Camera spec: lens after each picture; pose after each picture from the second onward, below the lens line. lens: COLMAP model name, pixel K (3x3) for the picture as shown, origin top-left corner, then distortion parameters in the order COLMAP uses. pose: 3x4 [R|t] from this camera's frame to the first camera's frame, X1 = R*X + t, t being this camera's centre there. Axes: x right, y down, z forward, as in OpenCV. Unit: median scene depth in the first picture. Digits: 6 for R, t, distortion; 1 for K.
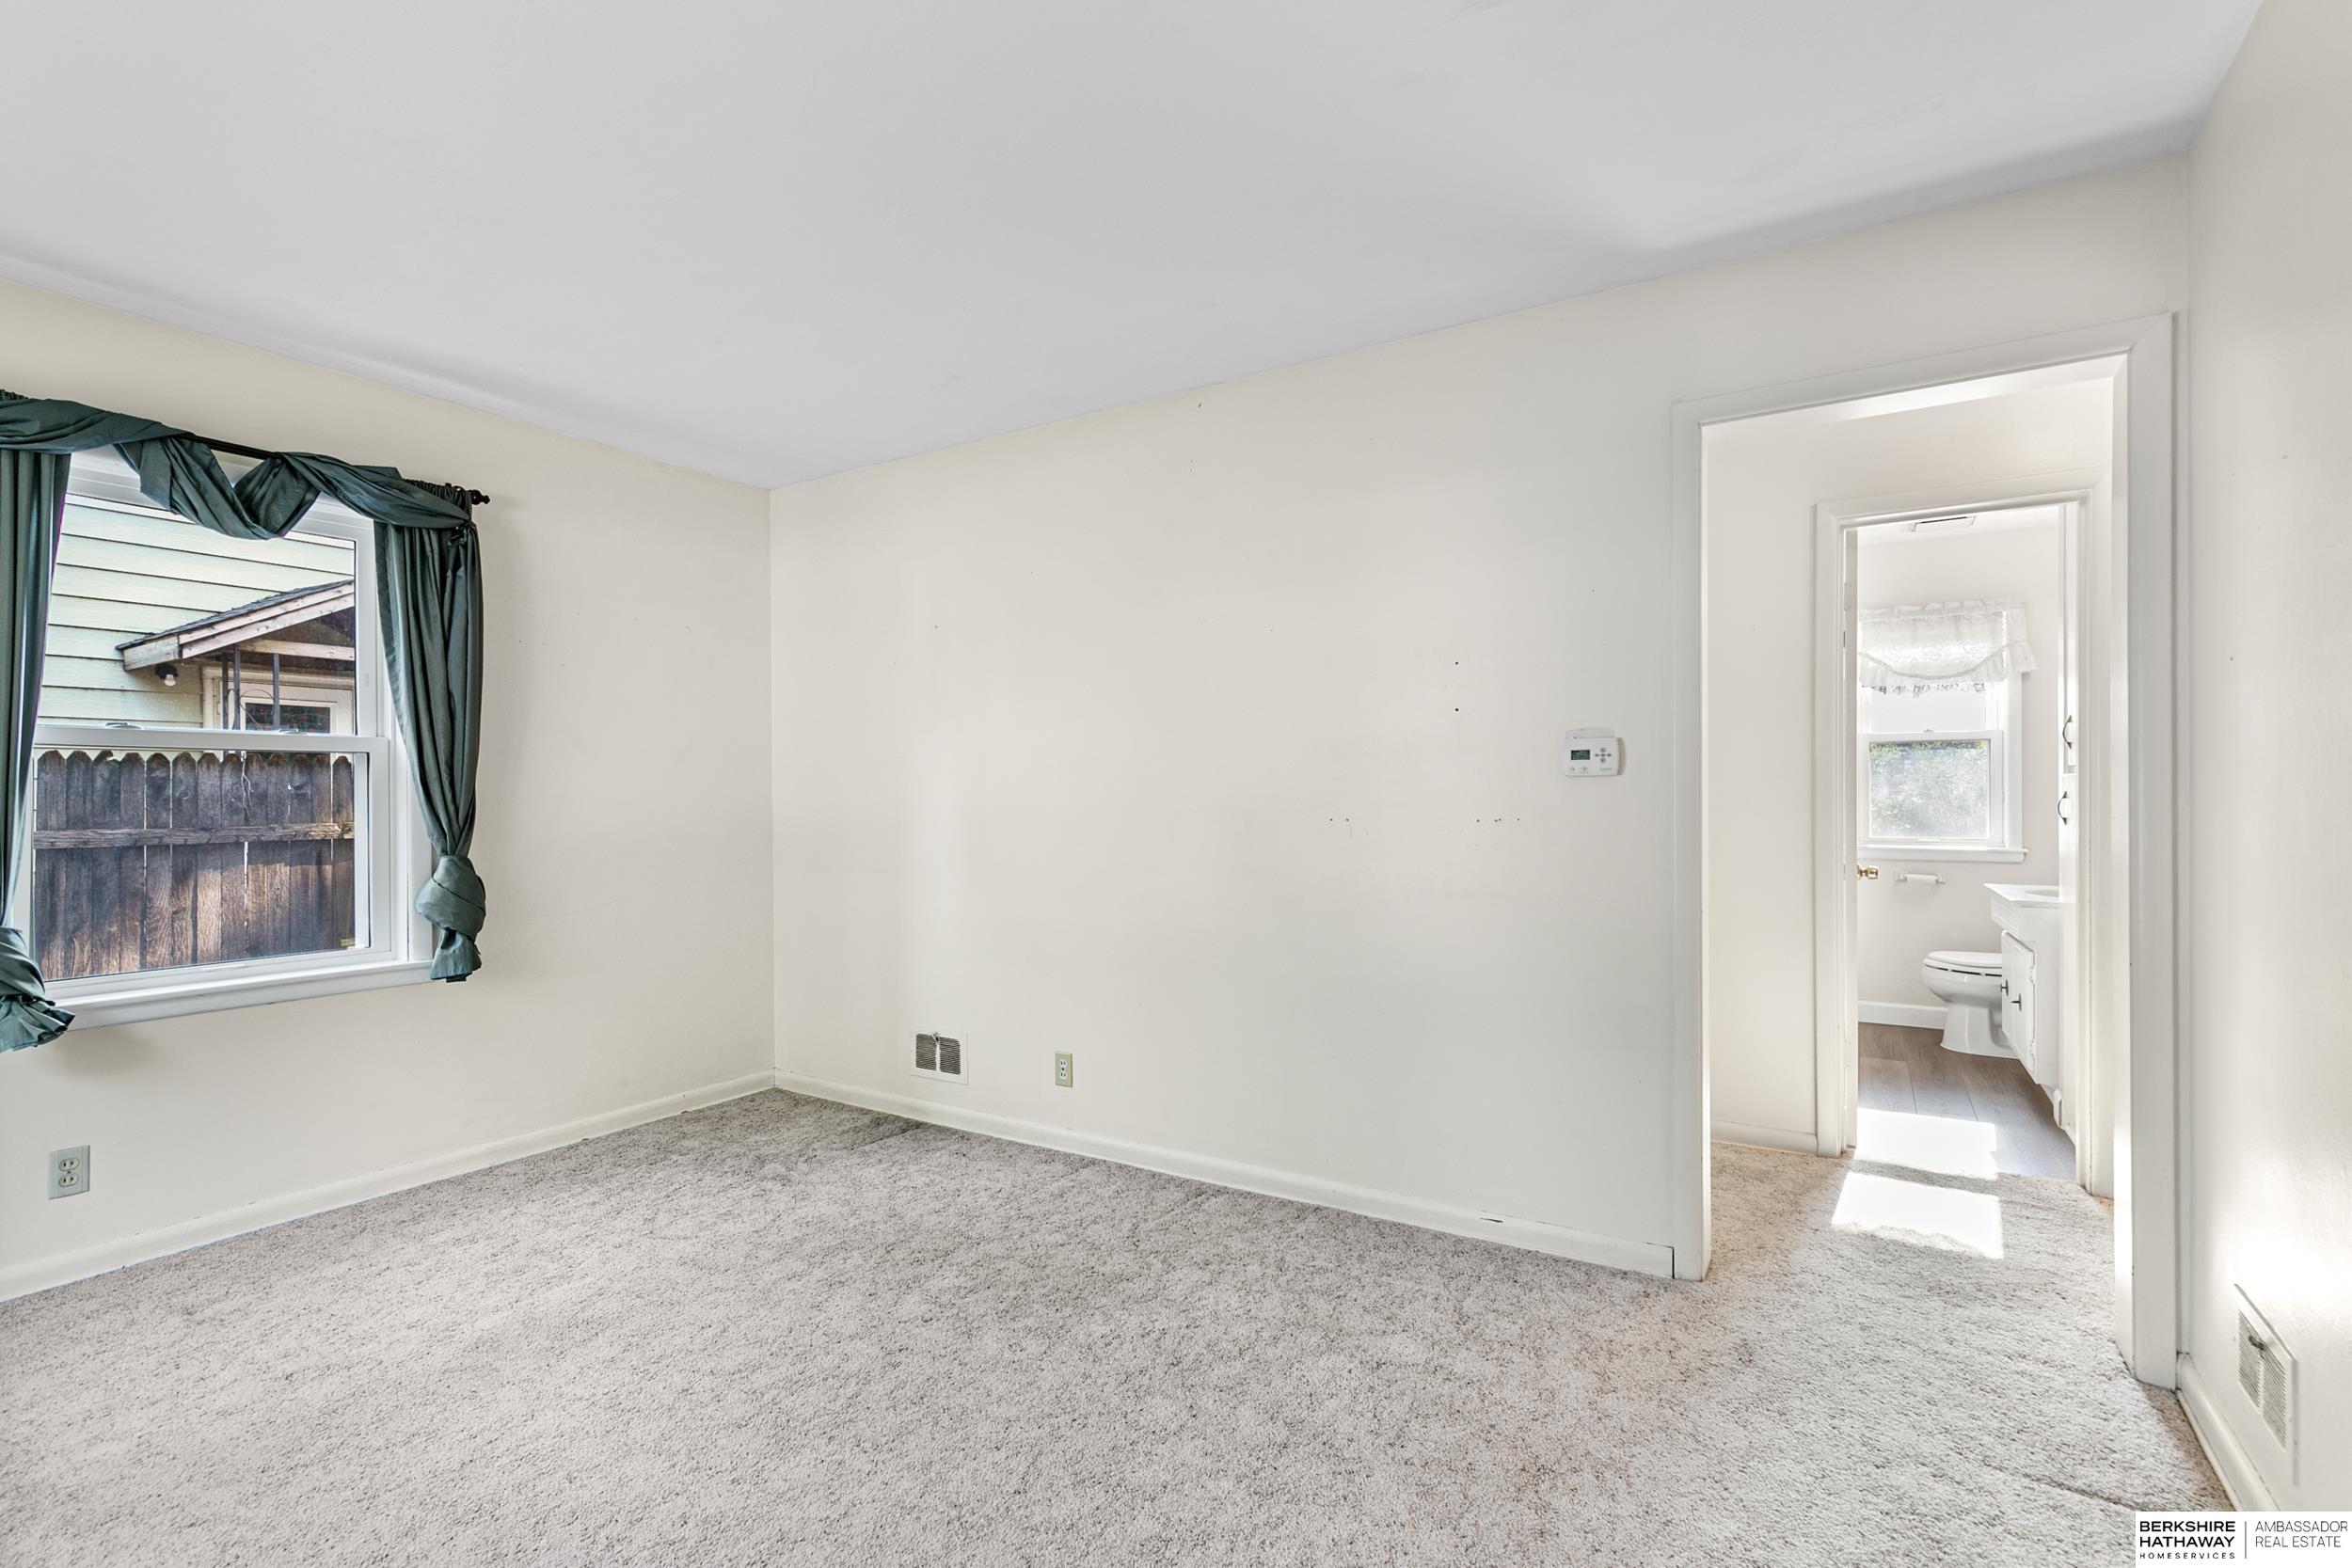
lens RADIAL K [[1068.0, 0, 1201.2], [0, 1068.0, 803.6], [0, 0, 1]] dist [0.006479, -0.000009]
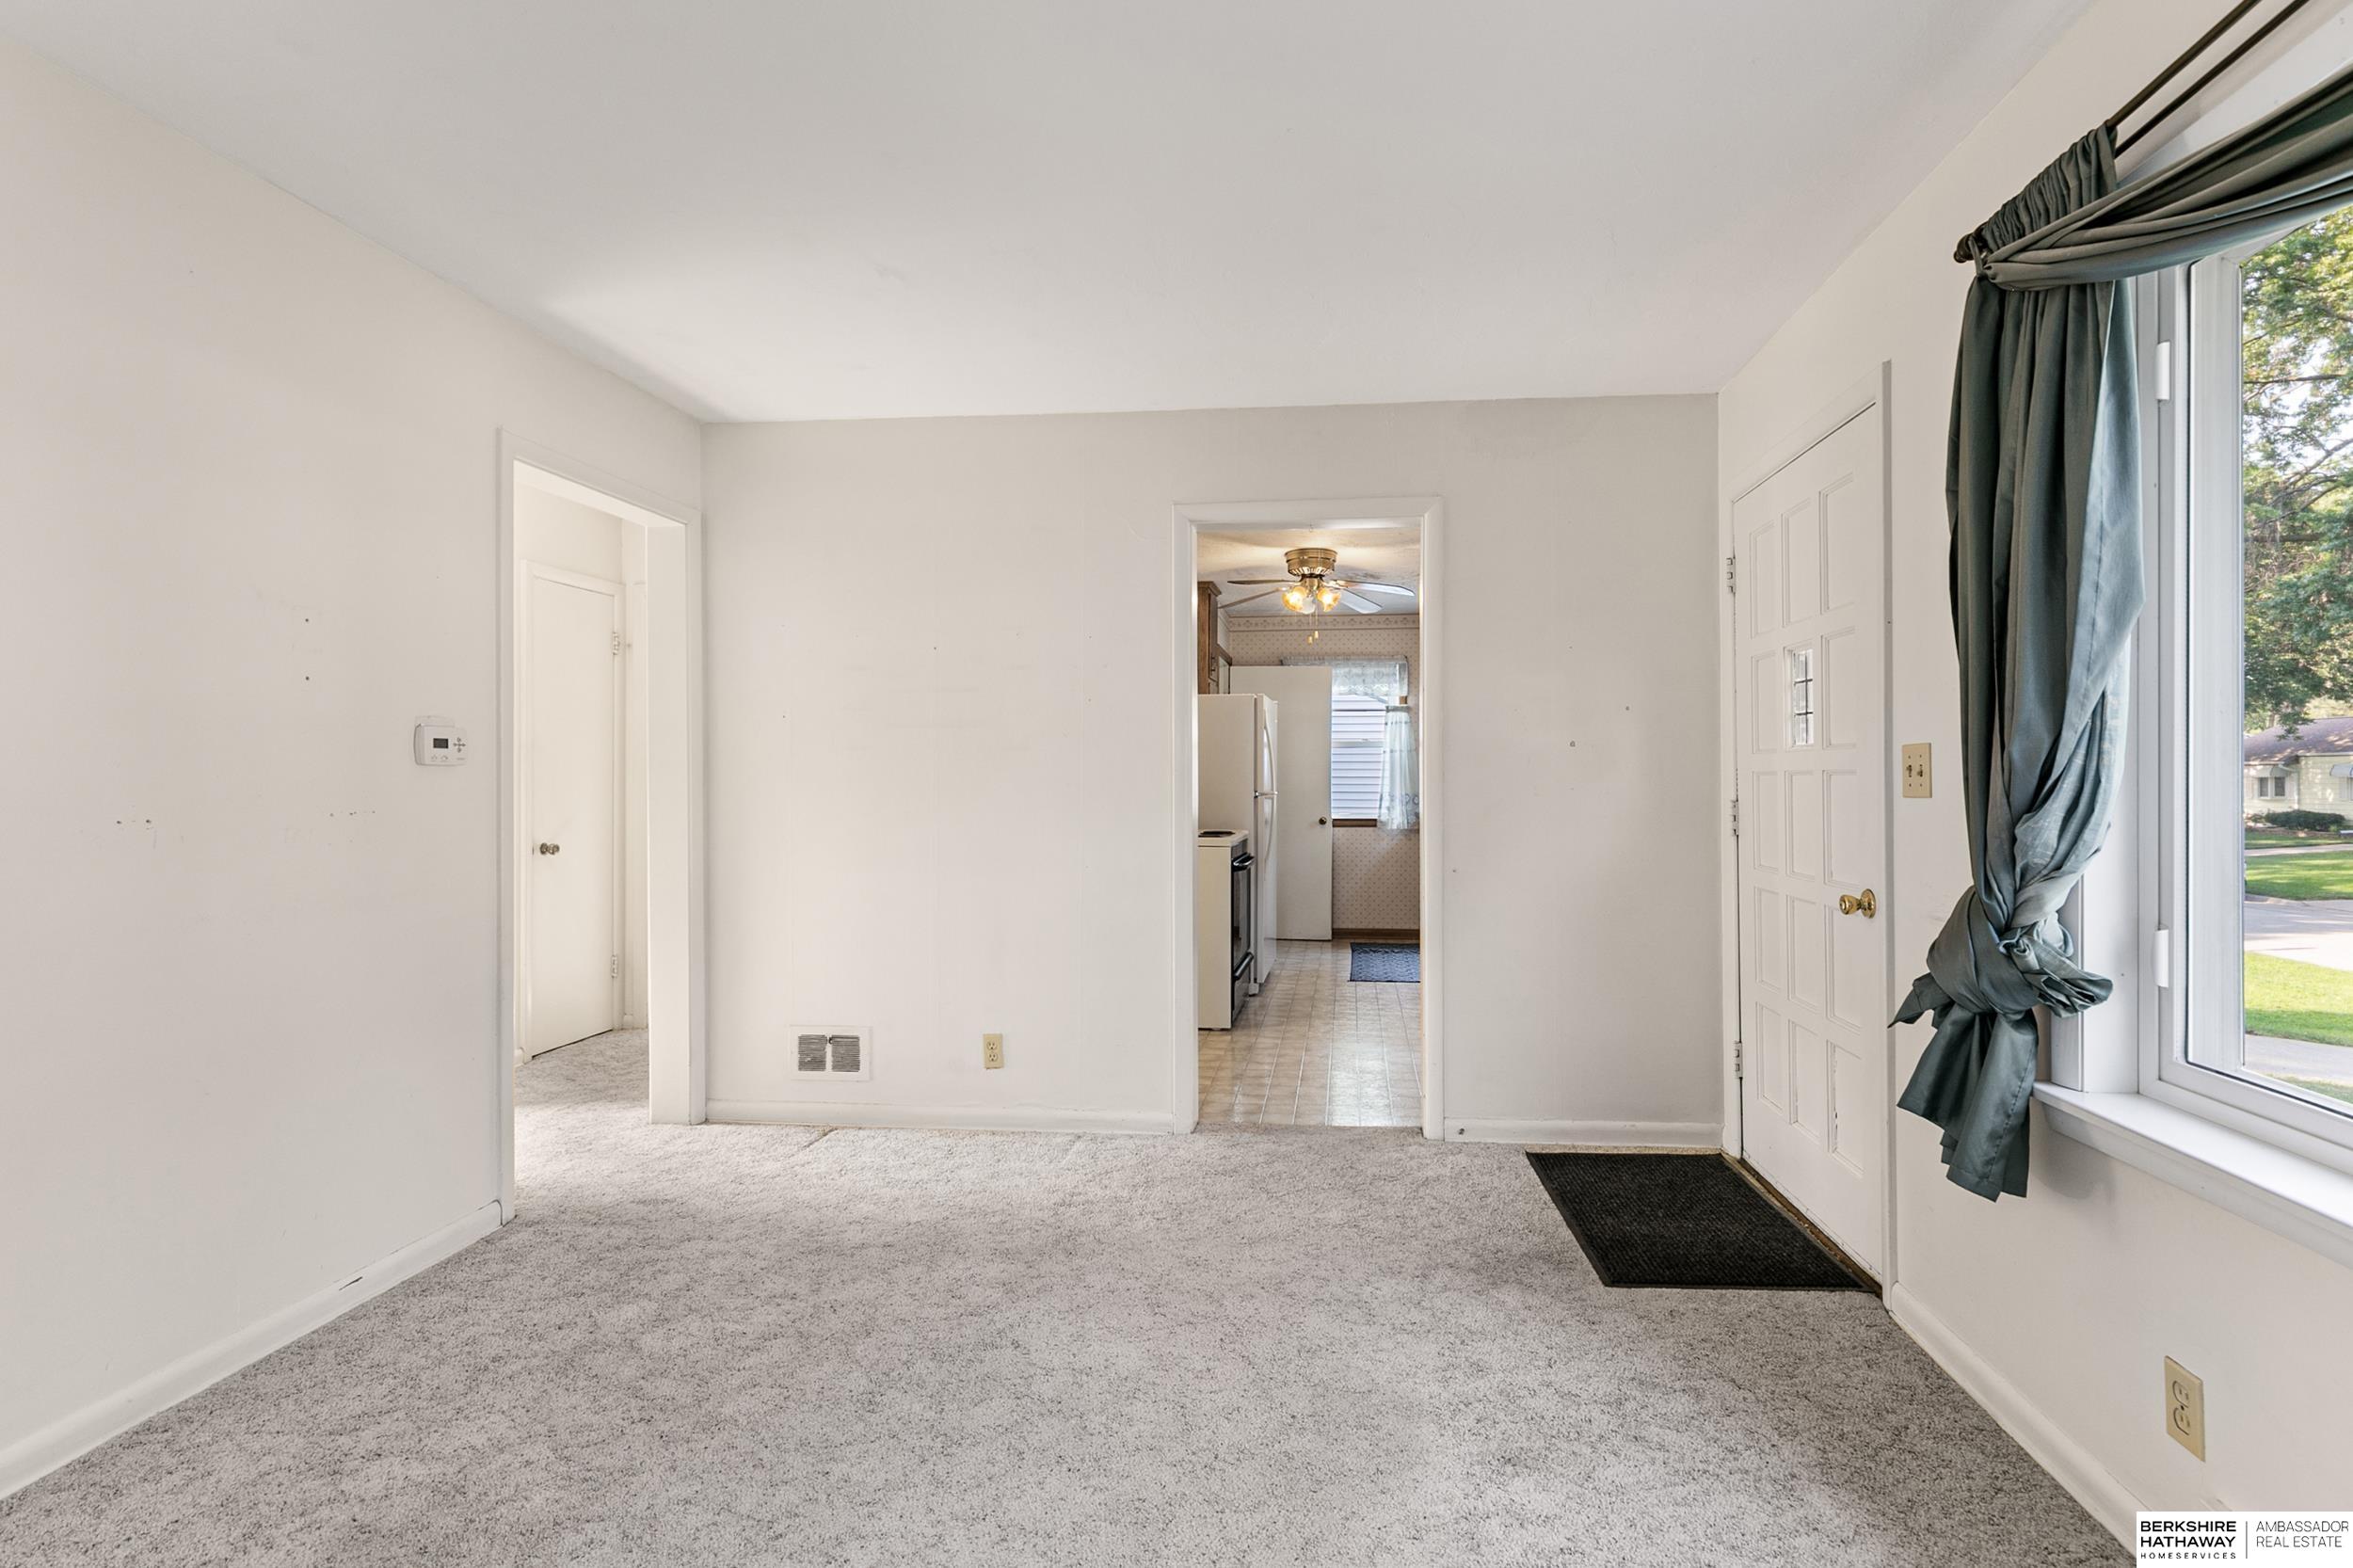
lens RADIAL K [[1093.8, 0, 1257.3], [0, 1093.8, 777.0], [0, 0, 1]] dist [0.003263, -0.000126]
pose [[-0.452374, 0.011415, 0.891755, -0.849798], [0.012639, 0.999900, -0.006388, 0.001307], [-0.891739, 0.008381, -0.452473, 0.758003]]
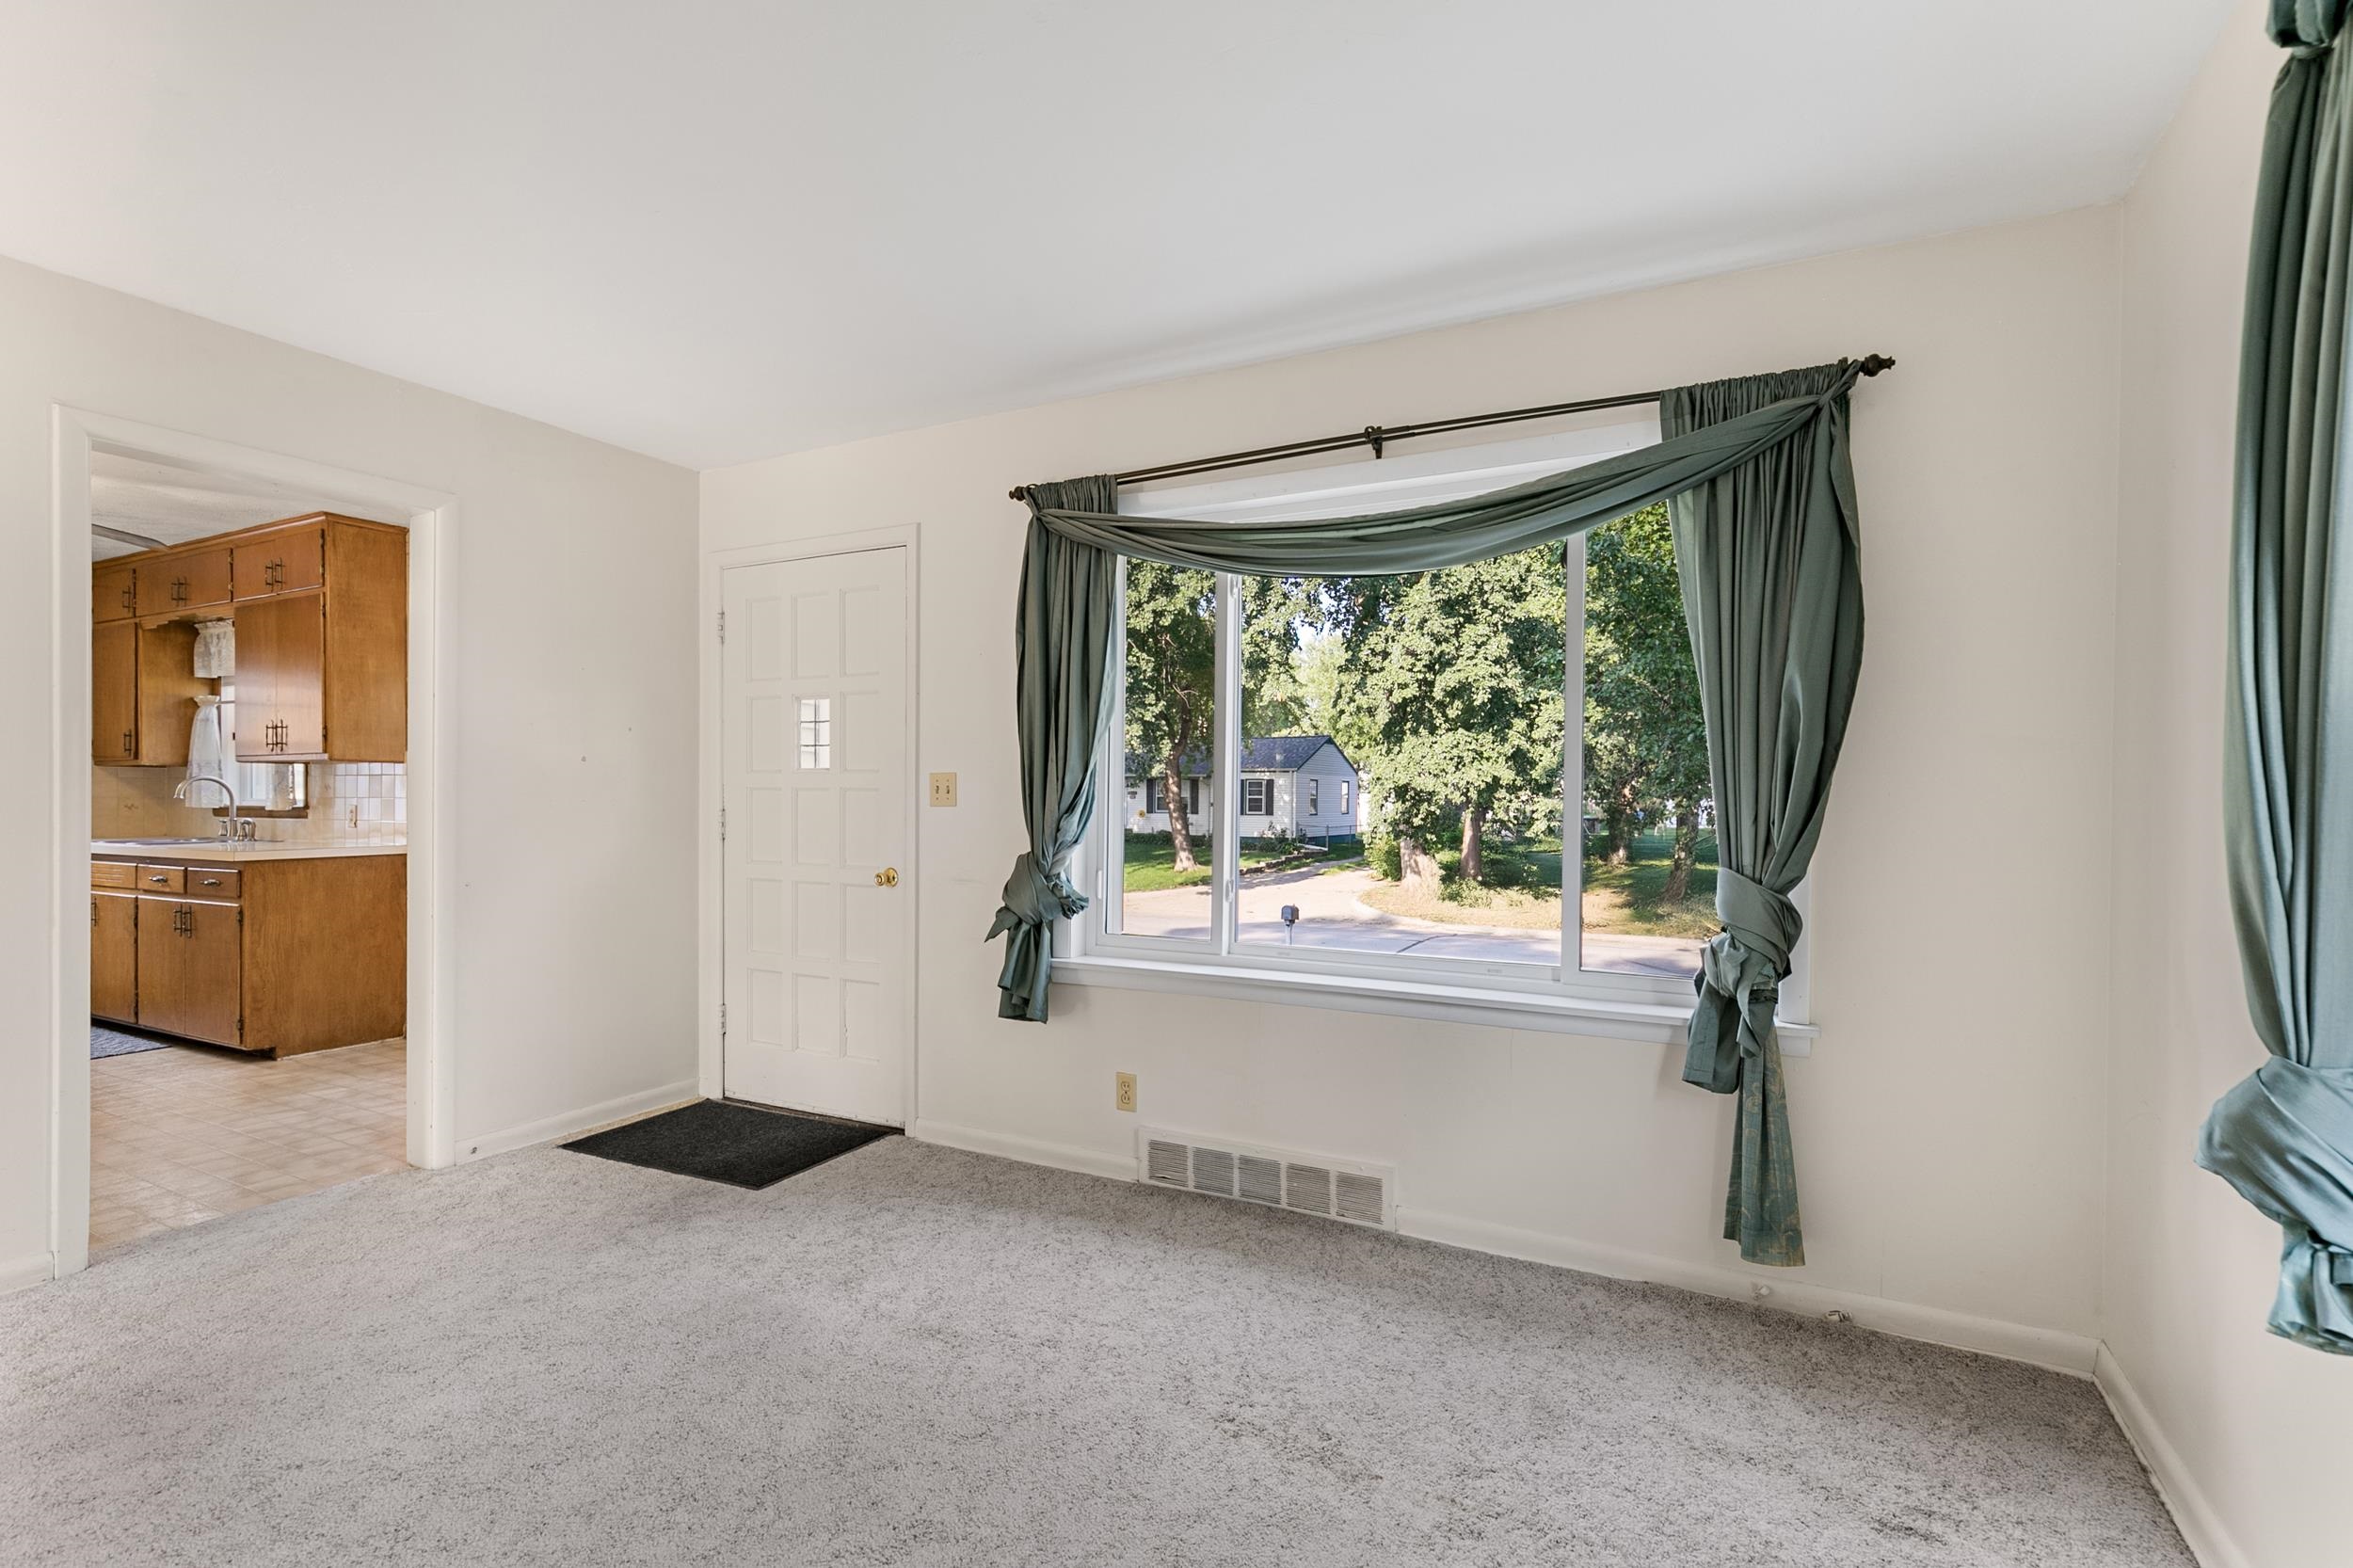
lens RADIAL K [[1068.6, 0, 1201.7], [0, 1068.6, 803.6], [0, 0, 1]] dist [0.006479, -0.000009]
pose [[-0.997211, 0.001449, -0.074616, -0.548465], [0.000271, 0.999875, 0.015799, -0.005725], [0.074630, 0.015735, -0.997087, 1.255580]]
